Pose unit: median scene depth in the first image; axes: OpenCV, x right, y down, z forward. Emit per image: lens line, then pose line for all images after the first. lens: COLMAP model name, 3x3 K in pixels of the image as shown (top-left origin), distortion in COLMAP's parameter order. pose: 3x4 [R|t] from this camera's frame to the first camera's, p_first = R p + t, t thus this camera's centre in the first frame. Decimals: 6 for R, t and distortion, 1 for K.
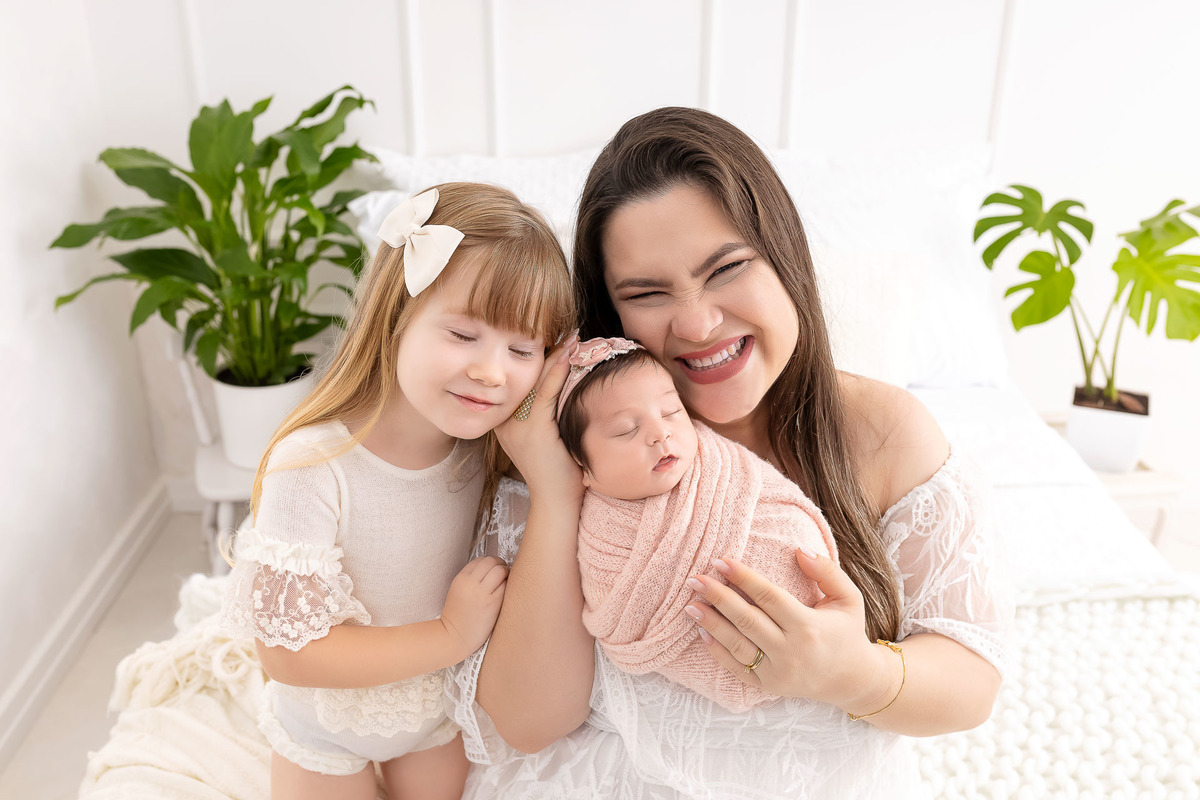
lens RADIAL K [[1167.9, 0, 600.0], [0, 1167.9, 400.0], [0, 0, 1]] dist [-0.001592, 0.003689]
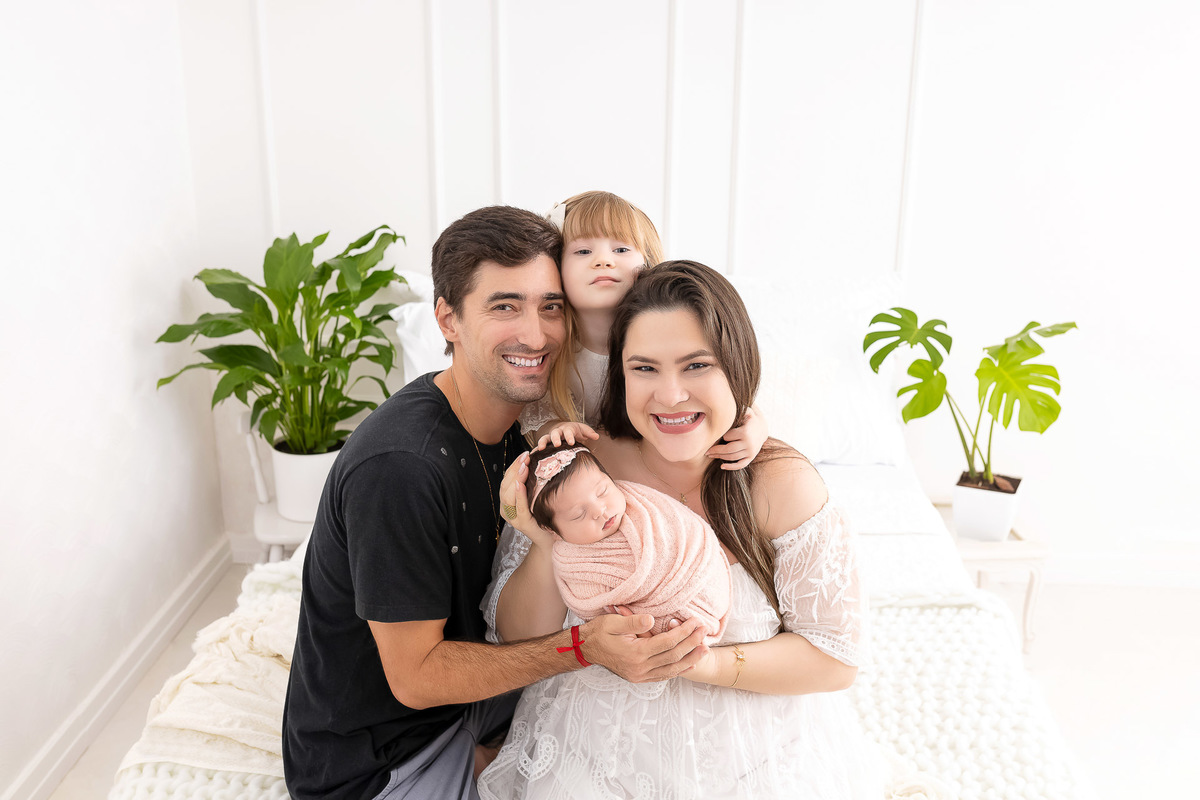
lens RADIAL K [[1174.5, 0, 607.5], [0, 1174.5, 392.9], [0, 0, 1]] dist [-0.002790, 0.001043]
pose [[0.998901, 0.019998, -0.042389, 0.091305], [-0.024631, 0.993431, -0.111749, 0.058902], [0.039876, 0.112670, 0.992832, -0.275534]]
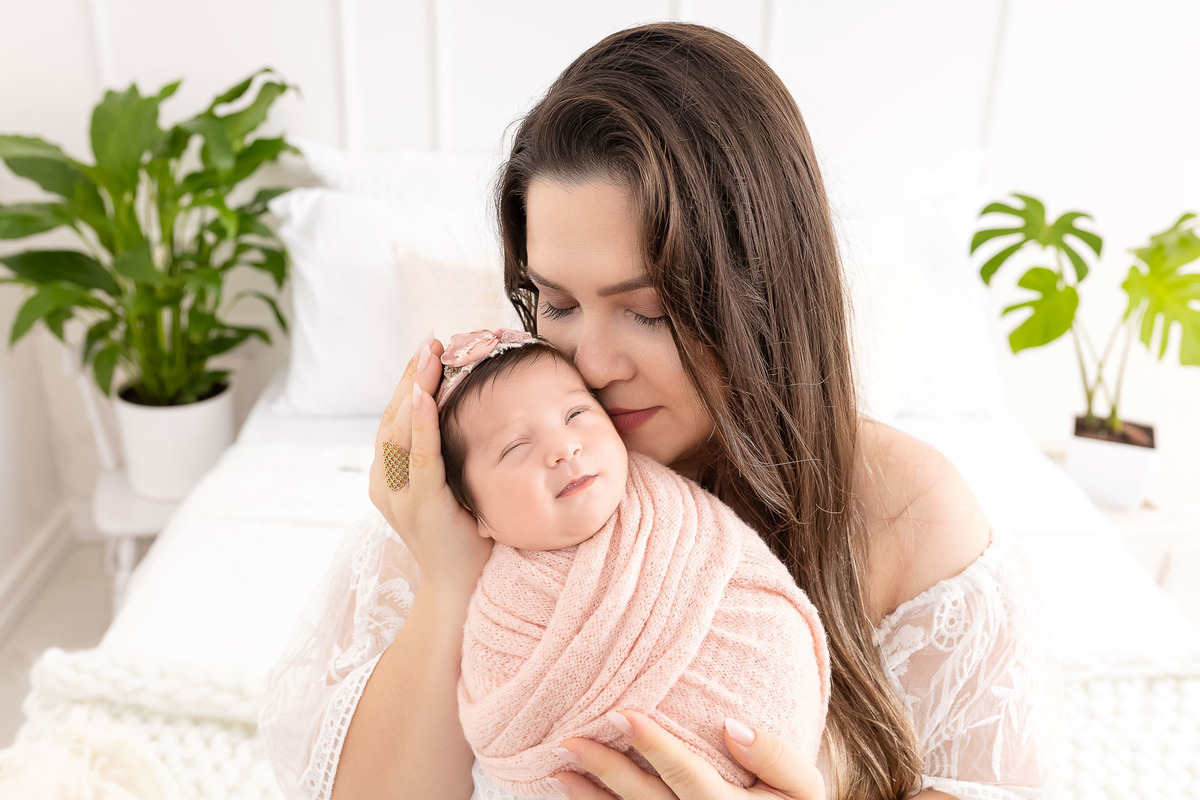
lens RADIAL K [[1174.5, 0, 607.5], [0, 1174.5, 392.9], [0, 0, 1]] dist [-0.002790, 0.001043]
pose [[0.999396, 0.010895, 0.032984, 0.012697], [-0.010560, 0.999891, -0.010318, -0.017231], [-0.033093, 0.009964, 0.999403, 0.104669]]
